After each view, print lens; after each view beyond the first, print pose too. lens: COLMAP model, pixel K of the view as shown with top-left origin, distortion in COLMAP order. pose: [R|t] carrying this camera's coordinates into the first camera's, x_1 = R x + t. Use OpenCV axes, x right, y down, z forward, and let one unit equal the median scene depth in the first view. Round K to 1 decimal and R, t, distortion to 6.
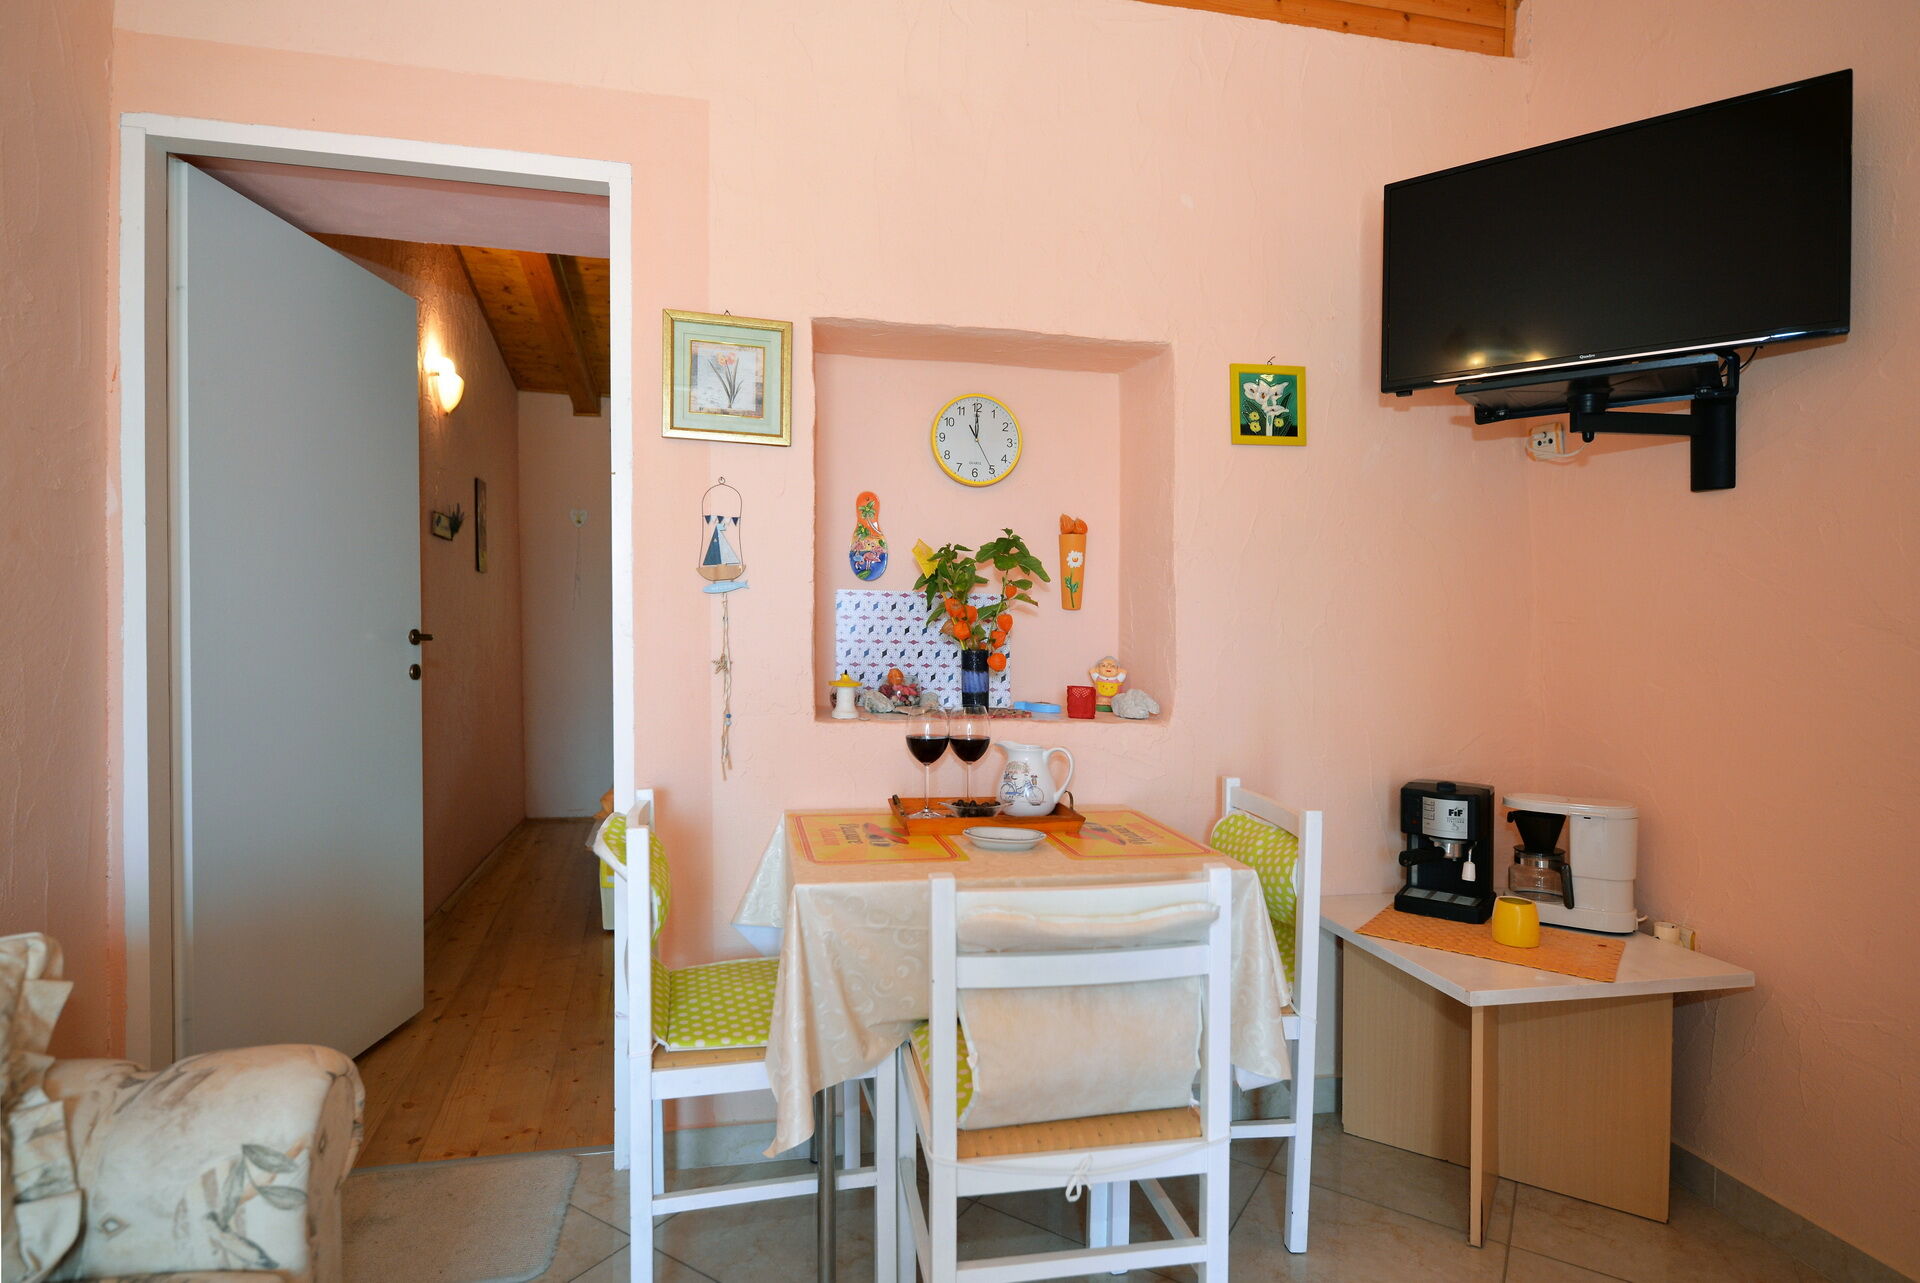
lens RADIAL K [[1021.5, 0, 947.9], [0, 1021.5, 695.9], [0, 0, 1]] dist [-0.002262, -0.004099]
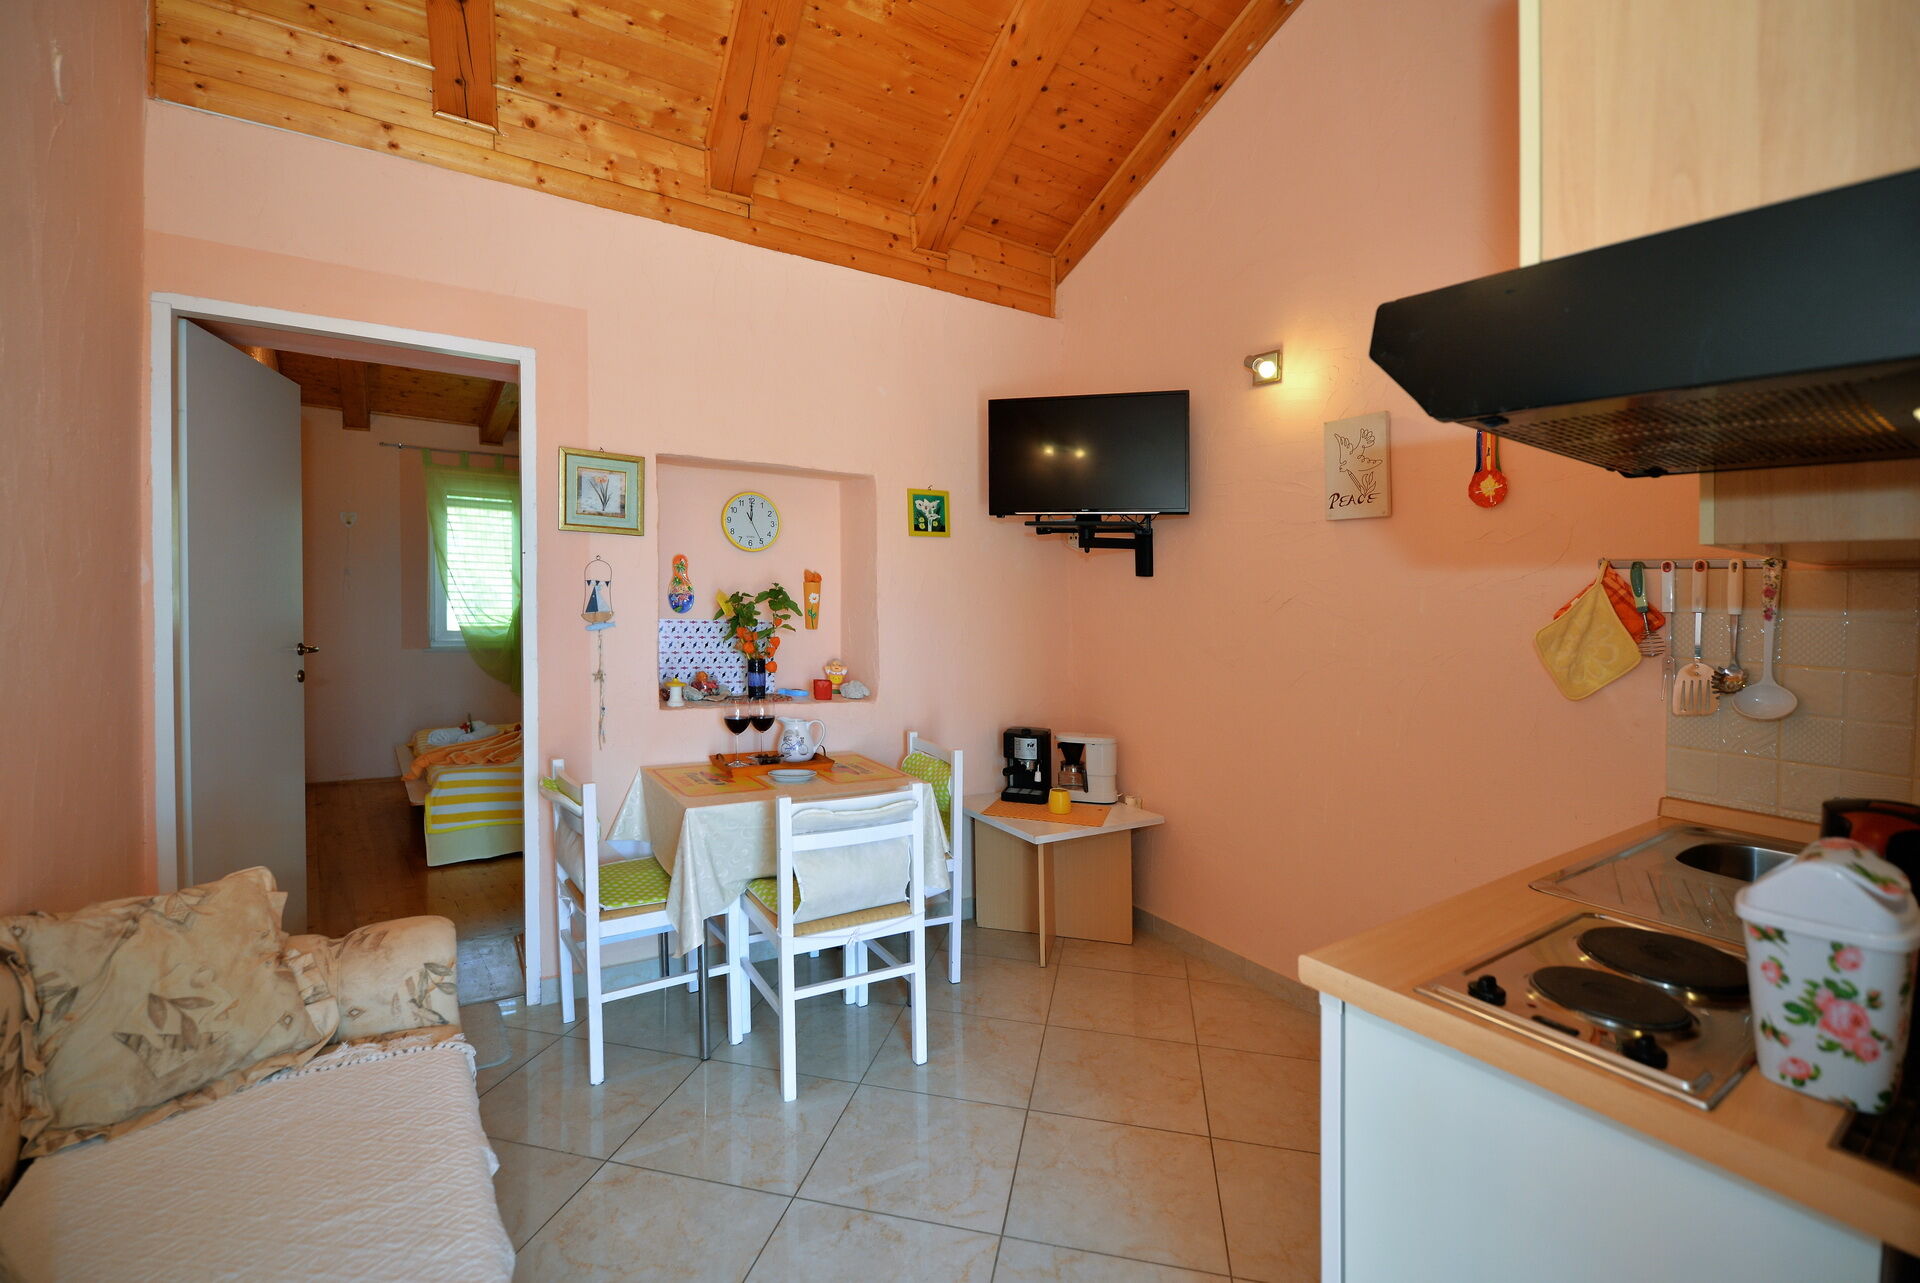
lens RADIAL K [[859.6, 0, 950.2], [0, 859.6, 668.5], [0, 0, 1]] dist [-0.019705, -0.005550]
pose [[0.941852, -0.024151, 0.335160, -0.158257], [0.018382, 0.999623, 0.020375, -0.059321], [-0.335526, -0.013029, 0.941941, -0.415992]]
